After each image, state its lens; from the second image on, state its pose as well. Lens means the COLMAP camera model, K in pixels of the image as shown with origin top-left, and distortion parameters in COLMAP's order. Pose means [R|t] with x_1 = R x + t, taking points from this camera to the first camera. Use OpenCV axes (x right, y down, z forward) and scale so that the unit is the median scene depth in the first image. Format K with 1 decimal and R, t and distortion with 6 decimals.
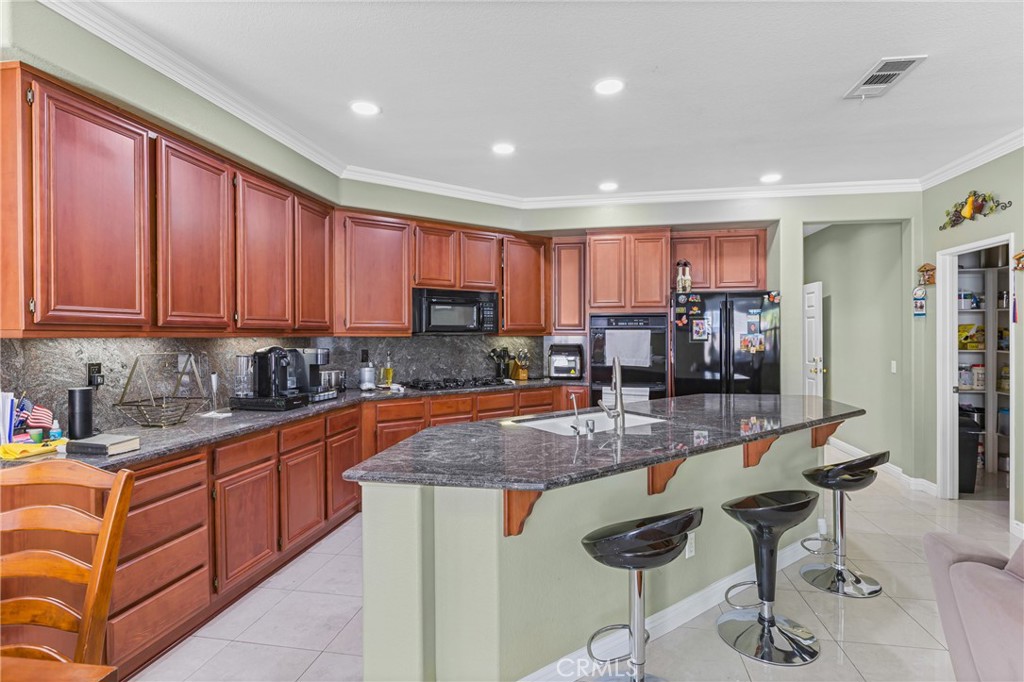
lens RADIAL K [[503.9, 0, 521.3], [0, 503.9, 340.5], [0, 0, 1]] dist [-0.007041, 0.001056]
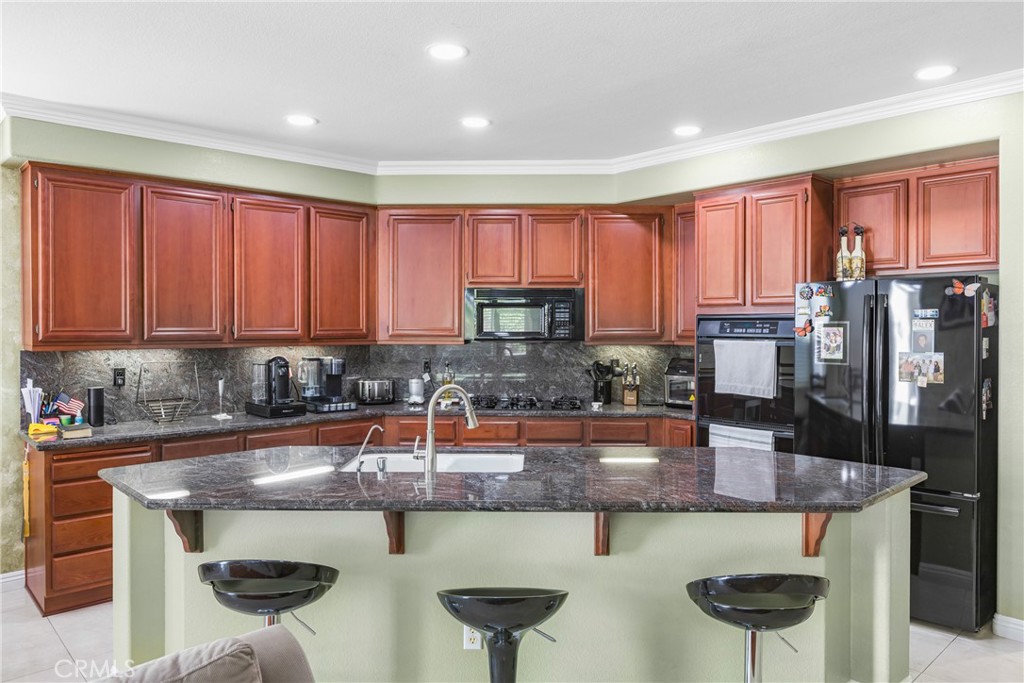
lens RADIAL K [[708.8, 0, 512.7], [0, 708.8, 337.3], [0, 0, 1]] dist [-0.005598, 0.001504]
pose [[0.794467, 0.014032, -0.607146, 0.574344], [-0.009129, 0.999896, 0.011163, -0.034678], [0.607239, -0.003326, 0.794512, 0.093682]]
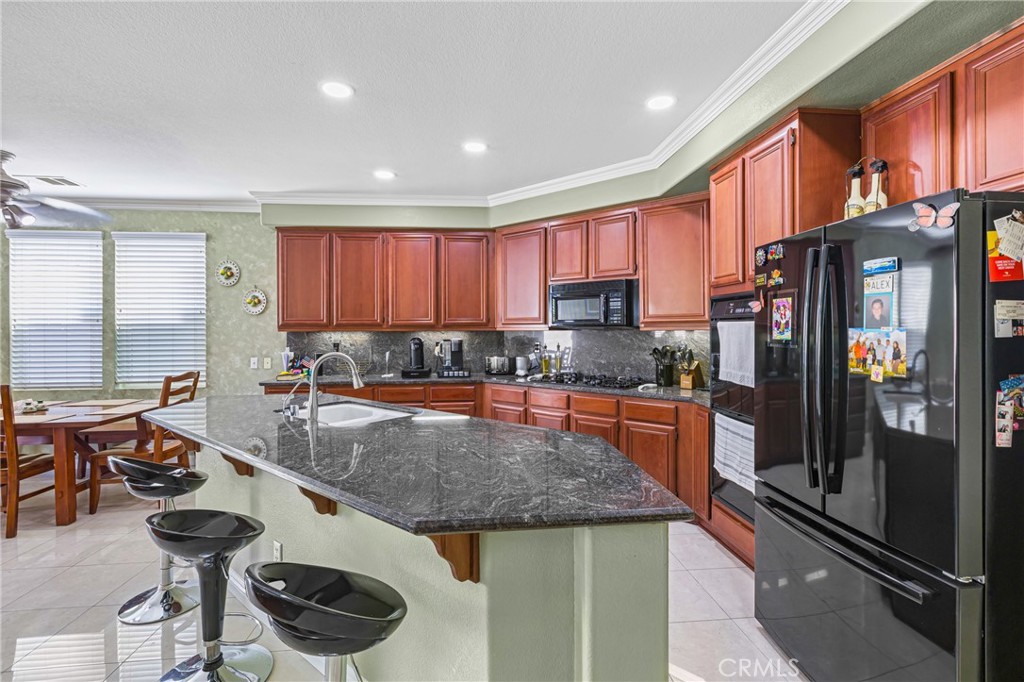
lens RADIAL K [[466.3, 0, 503.3], [0, 466.3, 332.0], [0, 0, 1]] dist [-0.001948, 0.000737]
pose [[0.248251, 0.007461, -0.968667, 0.713690], [-0.006804, 0.999959, 0.005958, -0.010434], [0.968672, 0.005111, 0.248292, 0.656324]]
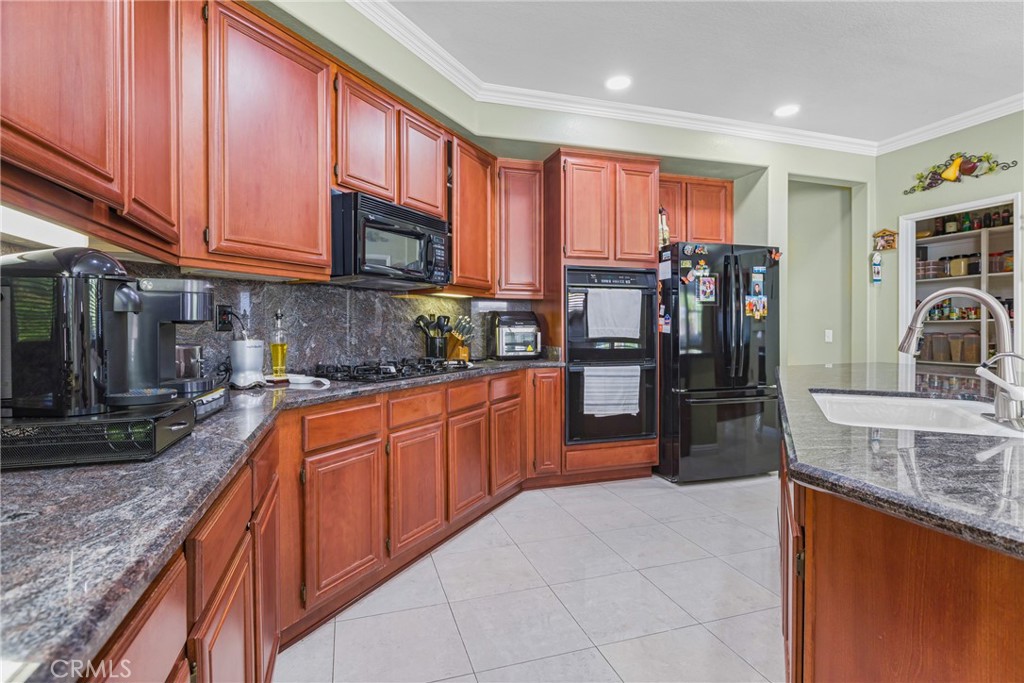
lens RADIAL K [[503.9, 0, 511.5], [0, 503.9, 333.4], [0, 0, 1]] dist [-0.007041, 0.001056]
pose [[0.885900, -0.005016, 0.463849, -0.292134], [0.005174, 0.999986, 0.000931, 0.046399], [-0.463847, 0.001575, 0.885914, 0.444159]]
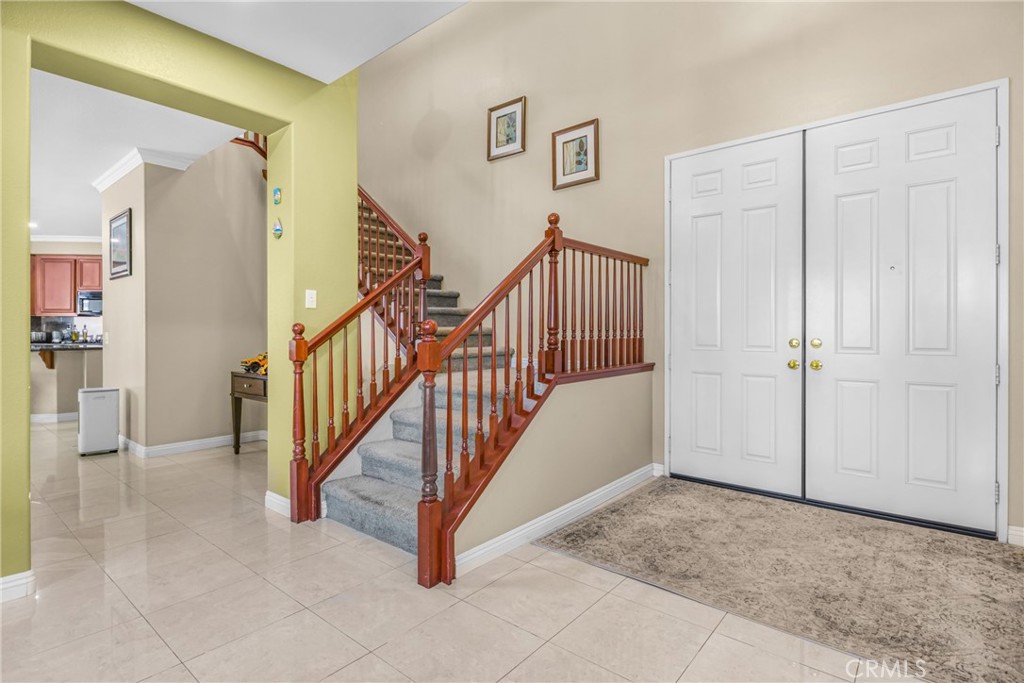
lens RADIAL K [[503.9, 0, 516.4], [0, 503.9, 331.7], [0, 0, 1]] dist [-0.007041, 0.001056]
pose [[0.871051, 0.014056, -0.490991, 2.199788], [-0.013192, 0.999899, 0.005223, 0.019033], [0.491015, 0.001928, 0.871149, 0.143731]]
